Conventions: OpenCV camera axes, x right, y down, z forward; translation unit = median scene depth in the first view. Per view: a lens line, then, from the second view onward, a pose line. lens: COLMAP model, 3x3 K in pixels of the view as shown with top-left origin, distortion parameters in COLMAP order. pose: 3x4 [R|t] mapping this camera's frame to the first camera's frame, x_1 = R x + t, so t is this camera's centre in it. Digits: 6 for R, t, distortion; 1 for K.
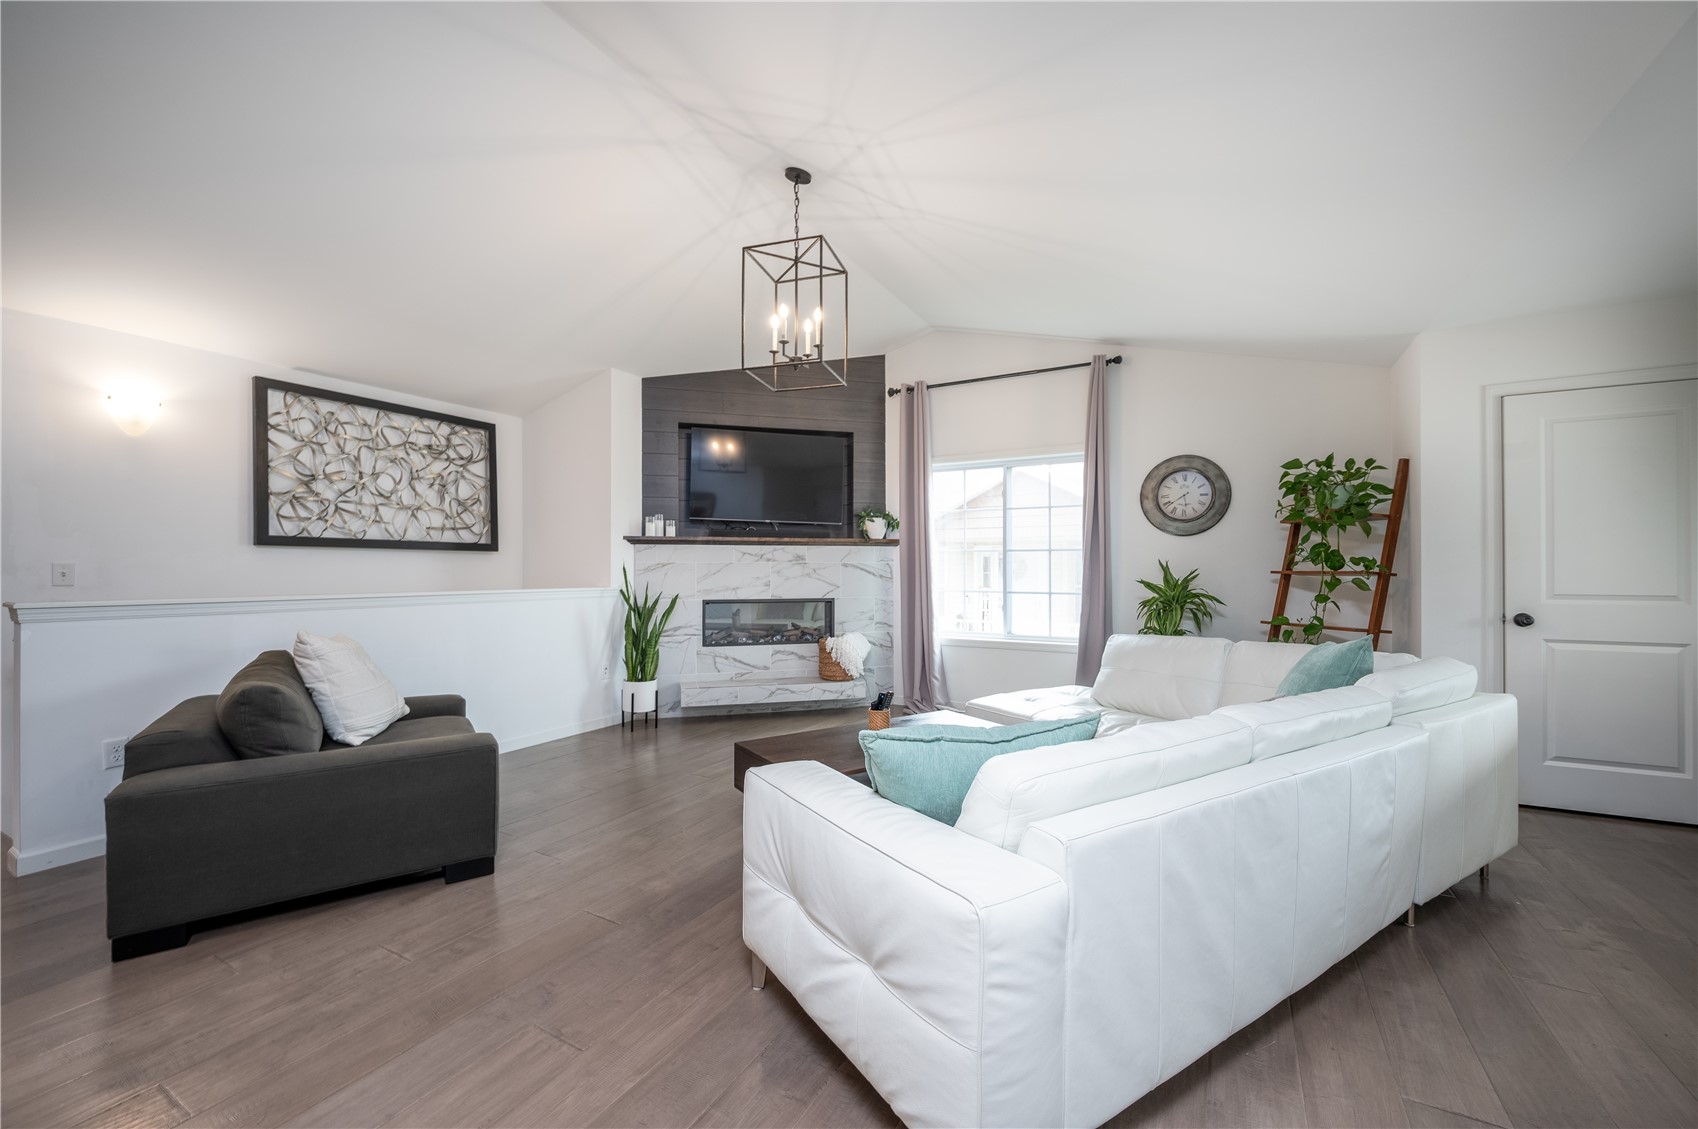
lens RADIAL K [[676.7, 0, 834.5], [0, 676.7, 566.4], [0, 0, 1]] dist [-0.000222, -0.000100]
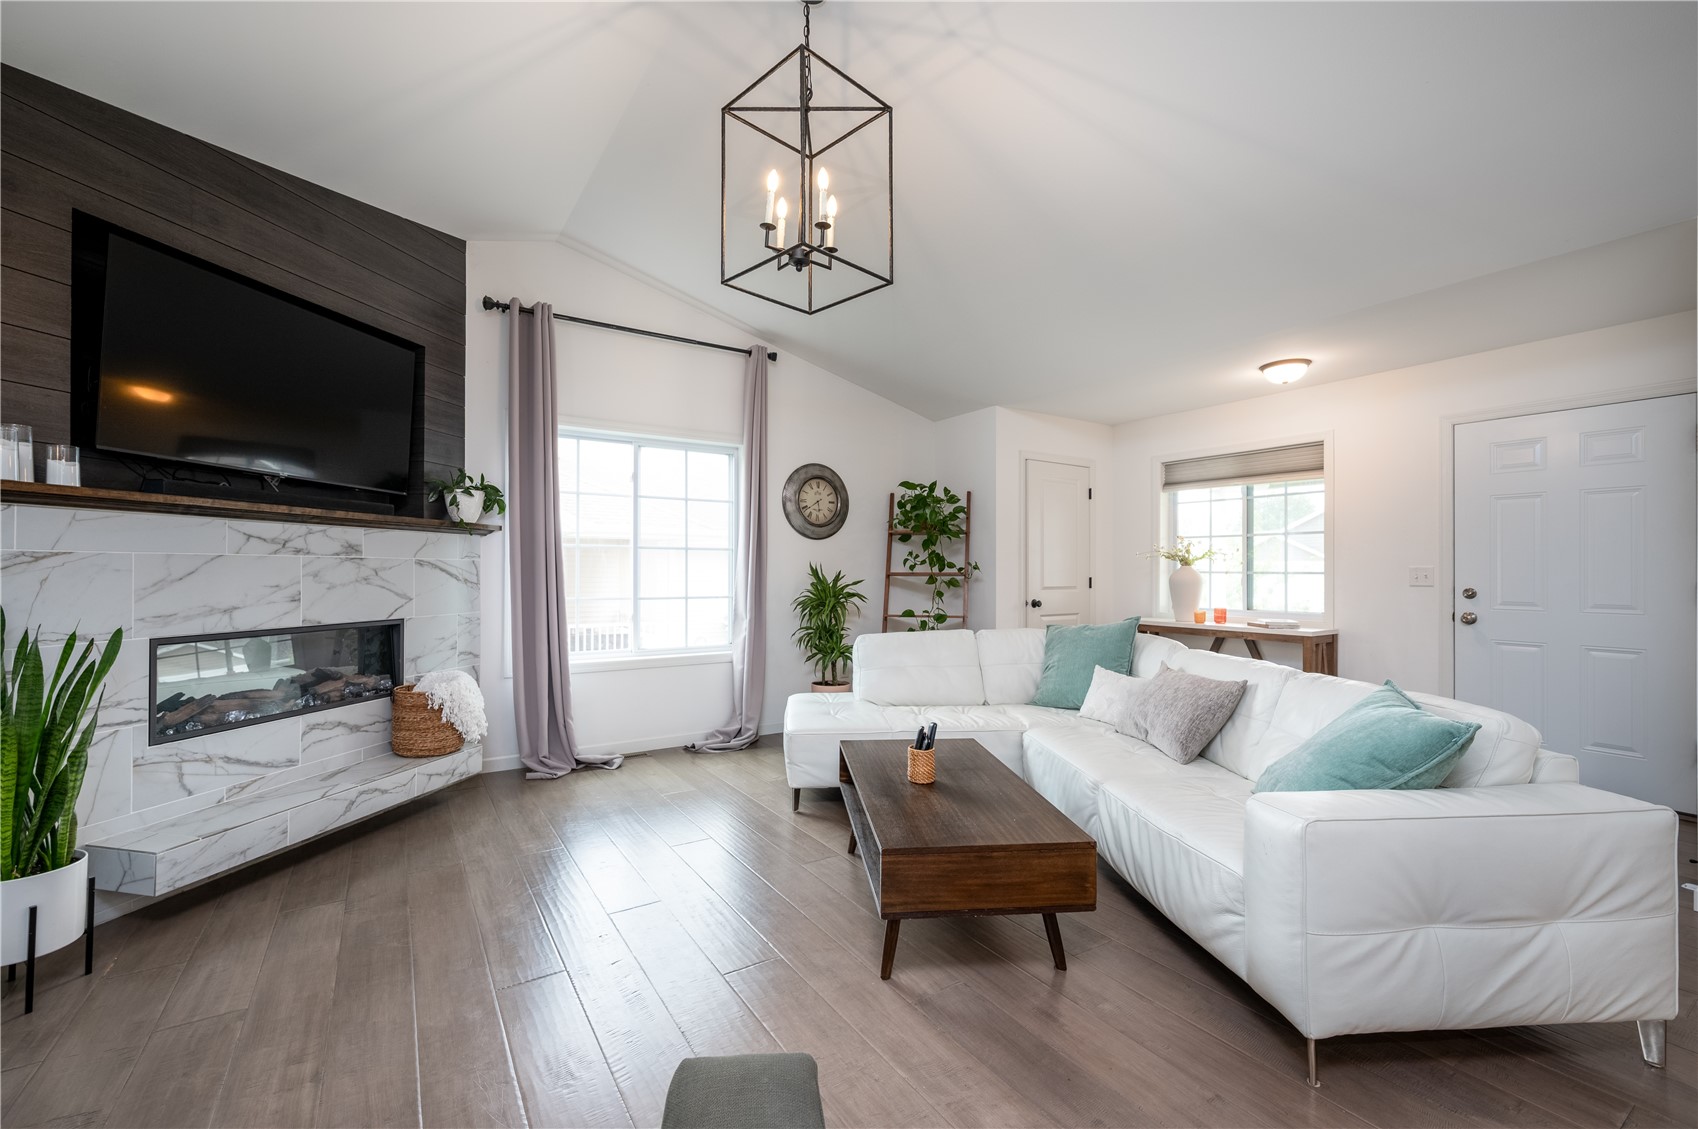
lens RADIAL K [[708.3, 0, 847.7], [0, 708.3, 566.1], [0, 0, 1]] dist [-0.000421, 0.000970]
pose [[0.457861, 0.008181, 0.888986, -0.424860], [-0.006077, 0.999963, -0.006073, 0.002887], [-0.889003, -0.002622, 0.457894, 0.420245]]
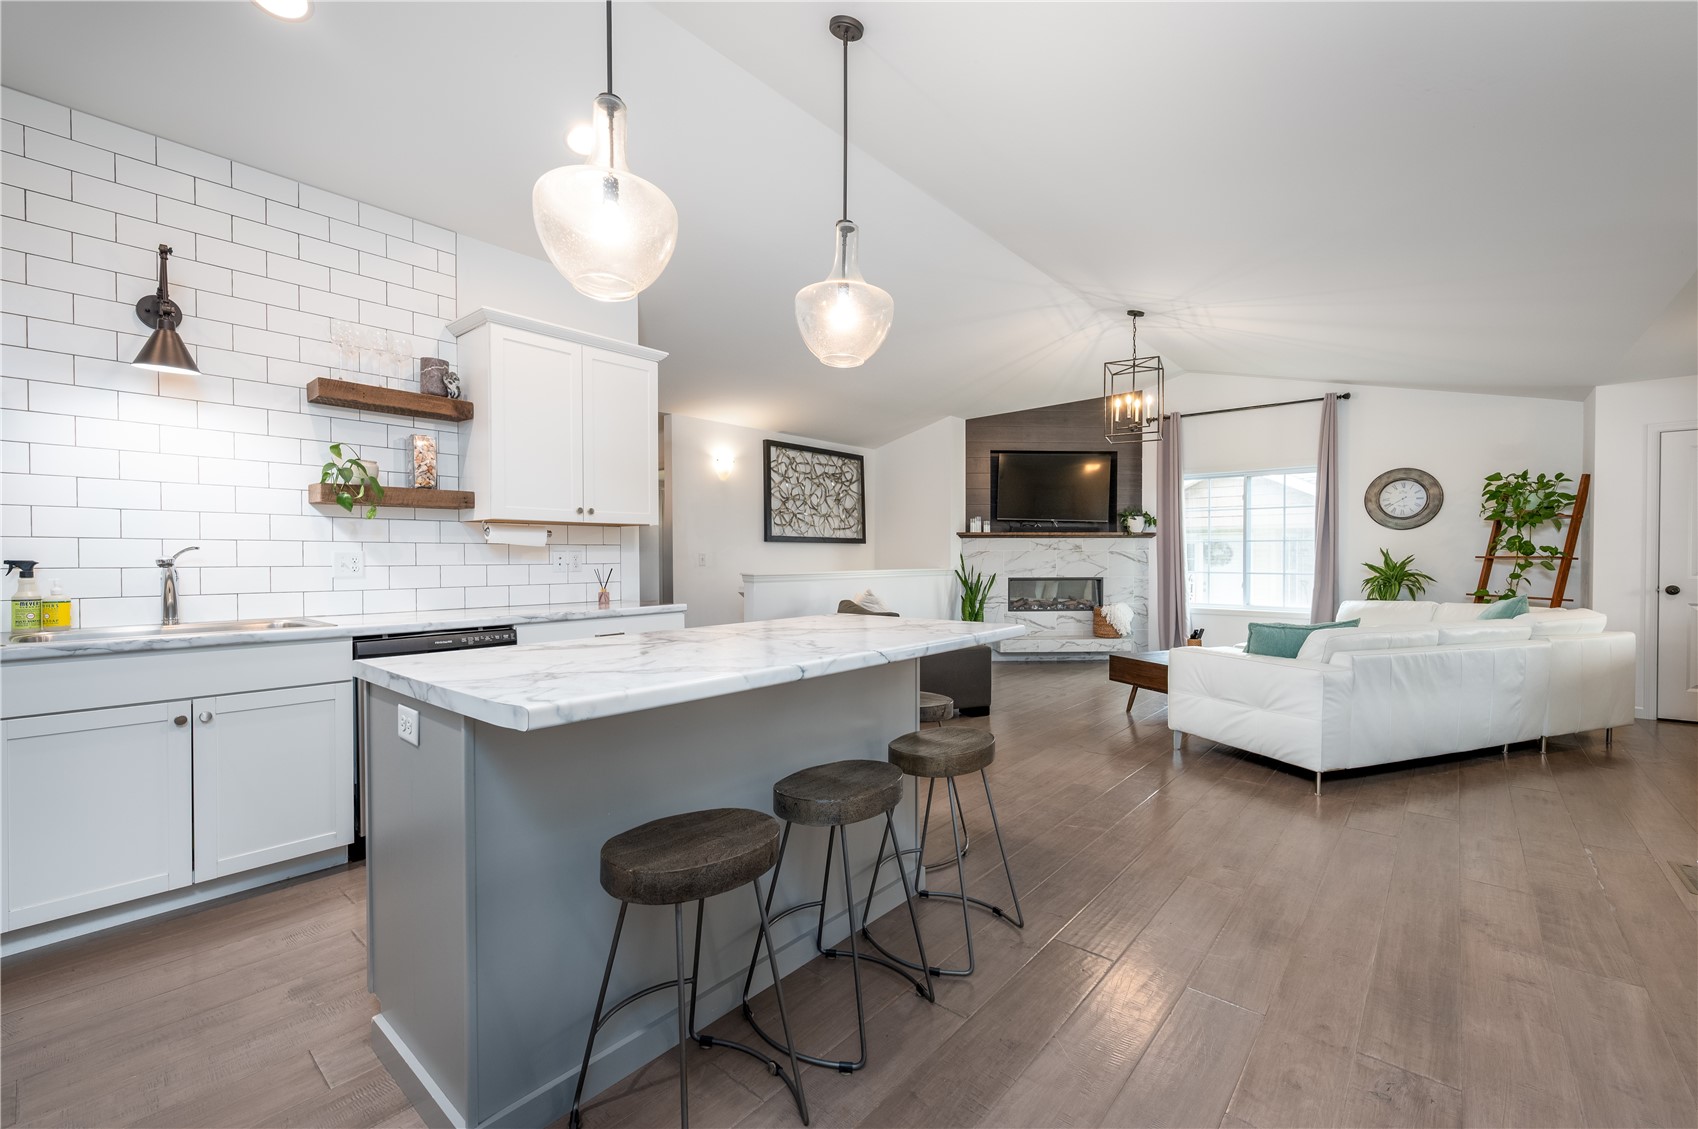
lens RADIAL K [[708.3, 0, 837.3], [0, 708.3, 568.1], [0, 0, 1]] dist [-0.000421, 0.000970]
pose [[0.981221, 0.001696, -0.192882, -0.277920], [0.002520, 0.999763, 0.021610, -0.002743], [0.192873, -0.021690, 0.980984, -0.531589]]
